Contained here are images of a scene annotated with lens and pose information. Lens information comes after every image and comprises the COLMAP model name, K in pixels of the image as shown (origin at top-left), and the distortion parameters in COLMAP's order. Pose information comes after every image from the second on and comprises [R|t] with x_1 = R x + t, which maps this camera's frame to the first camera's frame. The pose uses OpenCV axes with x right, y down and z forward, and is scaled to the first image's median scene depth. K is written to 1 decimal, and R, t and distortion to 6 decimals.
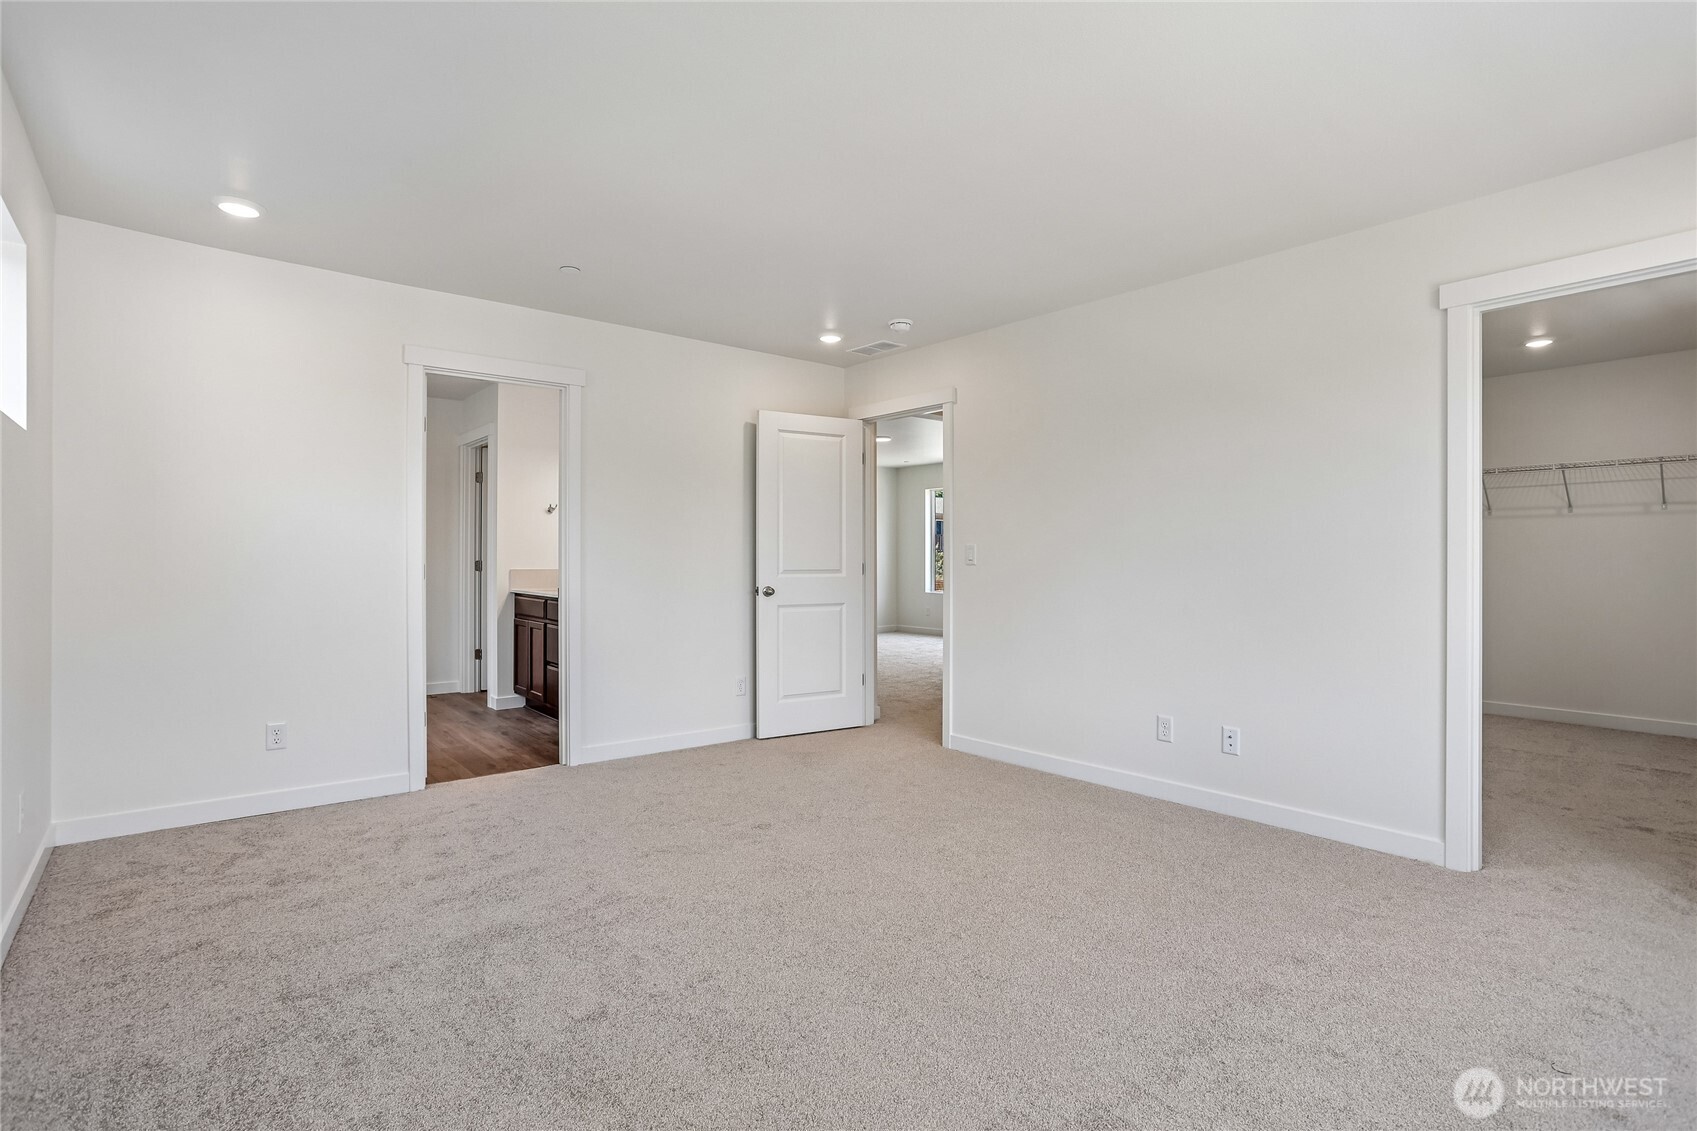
lens RADIAL K [[831.8, 0, 851.1], [0, 831.8, 556.3], [0, 0, 1]] dist [-0.073555, 0.036758]
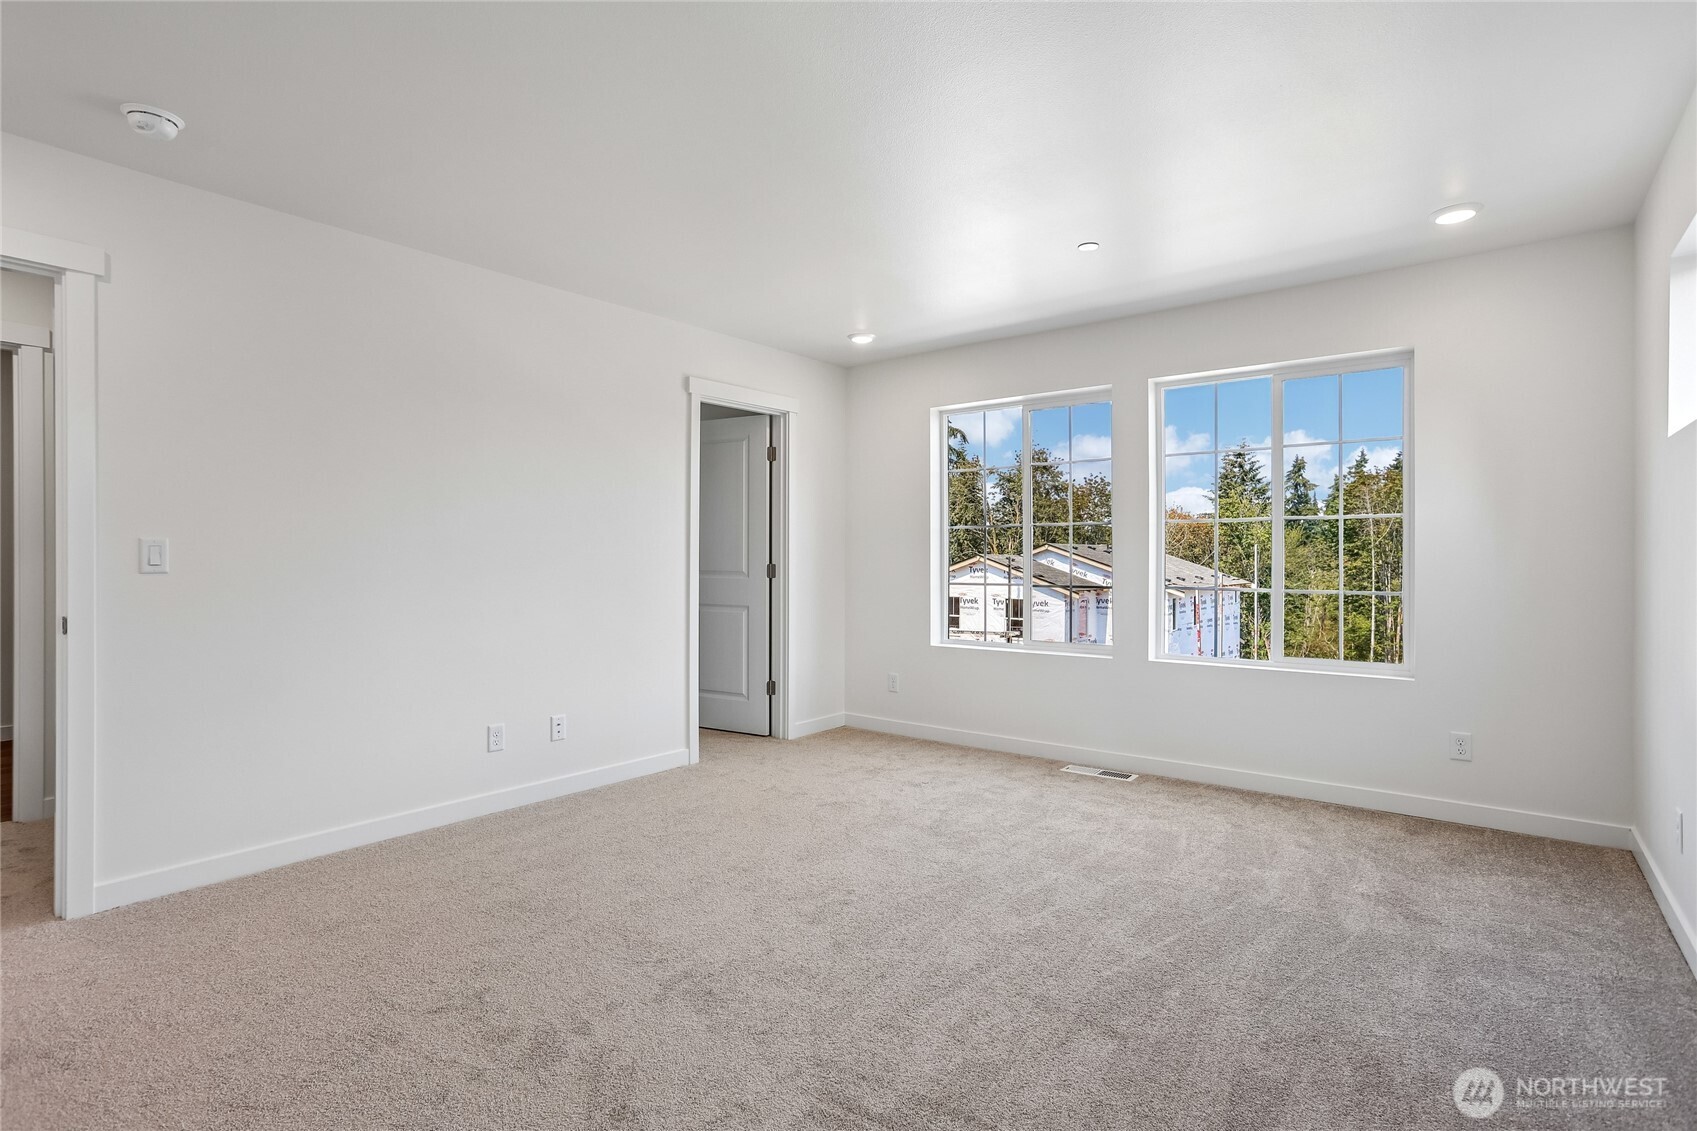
lens RADIAL K [[831.8, 0, 851.1], [0, 831.8, 556.3], [0, 0, 1]] dist [-0.073555, 0.036758]
pose [[-0.234826, 0.006362, 0.972016, -0.680374], [-0.001861, 0.999974, -0.006995, 0.006295], [-0.972036, -0.003451, -0.234808, 0.876948]]
